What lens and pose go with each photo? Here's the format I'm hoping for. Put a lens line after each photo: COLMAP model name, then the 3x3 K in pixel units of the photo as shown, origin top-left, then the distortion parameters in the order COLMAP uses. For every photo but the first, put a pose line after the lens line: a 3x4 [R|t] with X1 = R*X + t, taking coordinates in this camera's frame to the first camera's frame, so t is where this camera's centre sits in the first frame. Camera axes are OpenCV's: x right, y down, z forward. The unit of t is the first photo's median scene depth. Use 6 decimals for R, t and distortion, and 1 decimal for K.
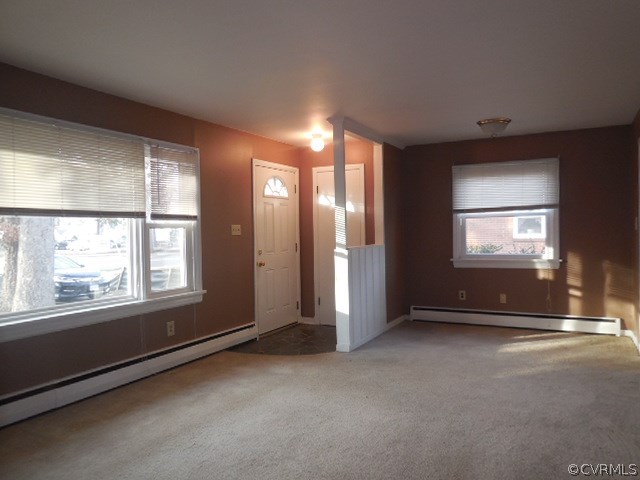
lens RADIAL K [[483.6, 0, 320.0], [0, 483.6, 240.0], [0, 0, 1]] dist [0.092535, -0.000113]
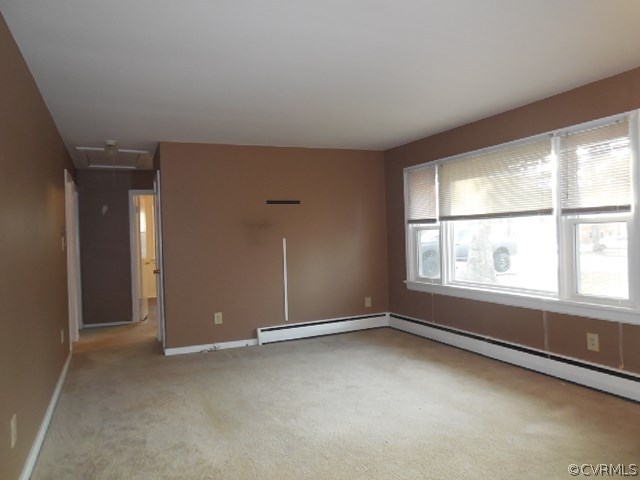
lens RADIAL K [[472.3, 0, 320.0], [0, 472.3, 240.0], [0, 0, 1]] dist [-0.008546, -0.001230]
pose [[-0.596819, 0.040768, -0.801340, 0.646014], [0.018814, 0.999145, 0.036819, -0.036069], [0.802155, 0.006898, -0.597075, 1.148624]]
